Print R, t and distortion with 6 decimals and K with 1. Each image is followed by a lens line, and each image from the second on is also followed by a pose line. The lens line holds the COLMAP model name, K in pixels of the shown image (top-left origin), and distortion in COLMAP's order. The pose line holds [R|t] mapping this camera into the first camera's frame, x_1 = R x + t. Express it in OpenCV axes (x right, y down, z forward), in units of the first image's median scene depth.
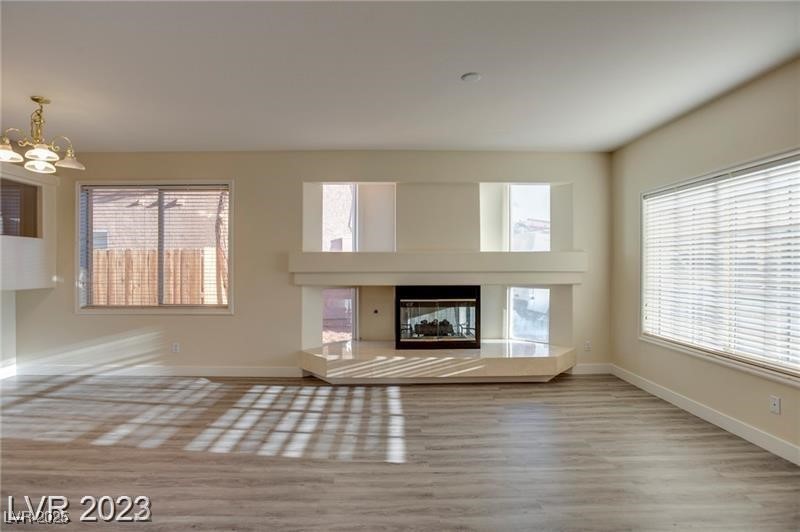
lens RADIAL K [[389.9, 0, 394.9], [0, 389.9, 261.0], [0, 0, 1]] dist [-0.048122, 0.014444]
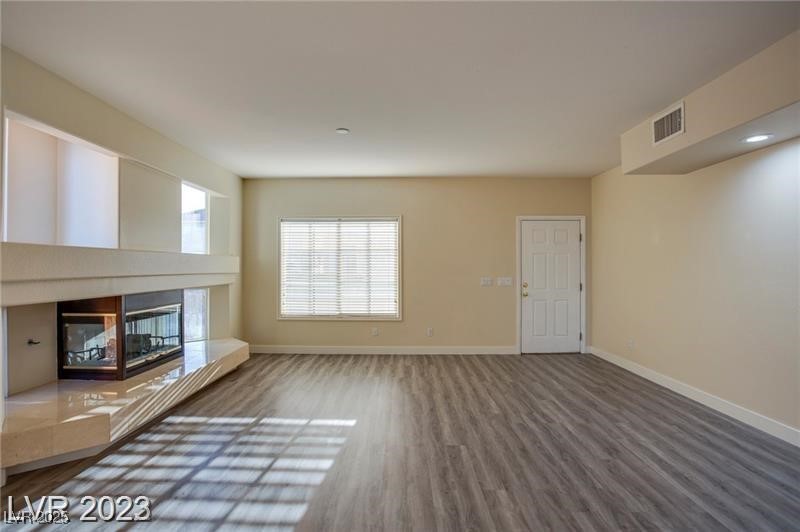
lens RADIAL K [[389.9, 0, 391.3], [0, 389.9, 263.2], [0, 0, 1]] dist [-0.048122, 0.014444]
pose [[0.045427, 0.013029, 0.998883, -0.837930], [-0.011813, 0.999852, -0.012505, 0.008138], [-0.998898, -0.011232, 0.045575, 0.546307]]
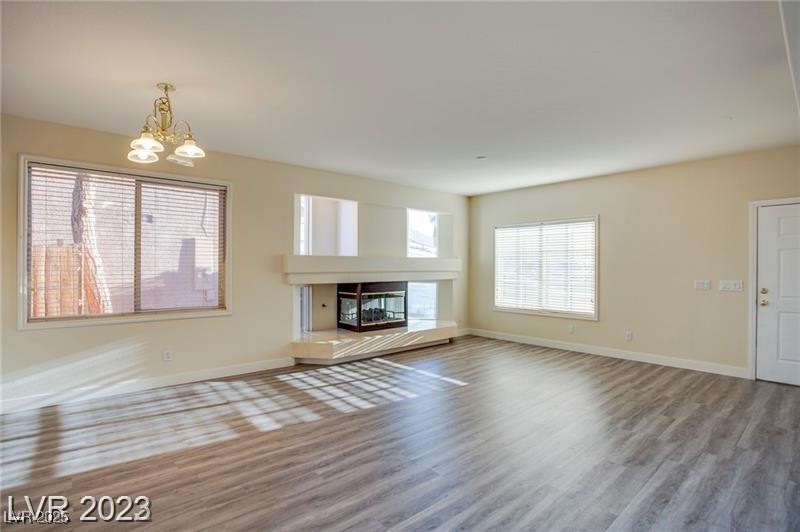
lens RADIAL K [[389.9, 0, 395.1], [0, 389.9, 263.9], [0, 0, 1]] dist [-0.048122, 0.014444]
pose [[0.767609, 0.006553, 0.640885, -0.870144], [-0.011036, 0.999935, 0.002994, -0.003905], [-0.640823, -0.009371, 0.767631, -0.063484]]
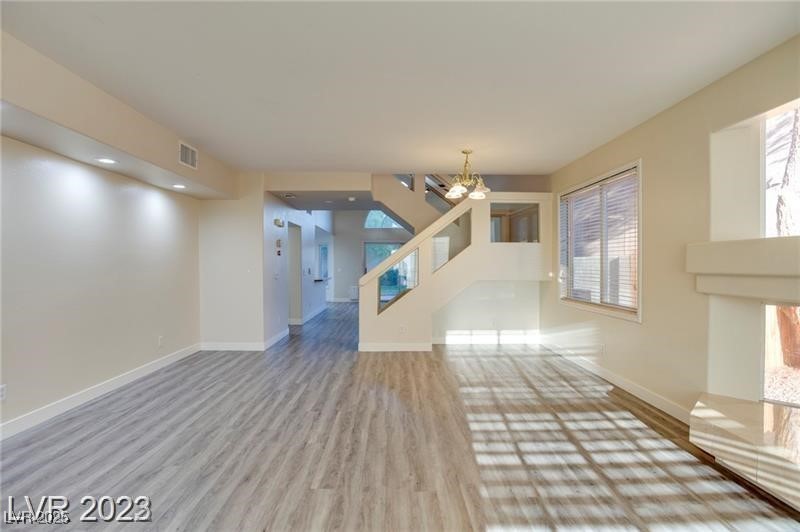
lens RADIAL K [[389.9, 0, 399.2], [0, 389.9, 267.1], [0, 0, 1]] dist [-0.048122, 0.014444]
pose [[-0.006063, 0.006025, -0.999963, 0.471485], [0.012993, 0.999898, 0.005946, 0.011044], [0.999897, -0.012956, -0.006141, 0.575901]]
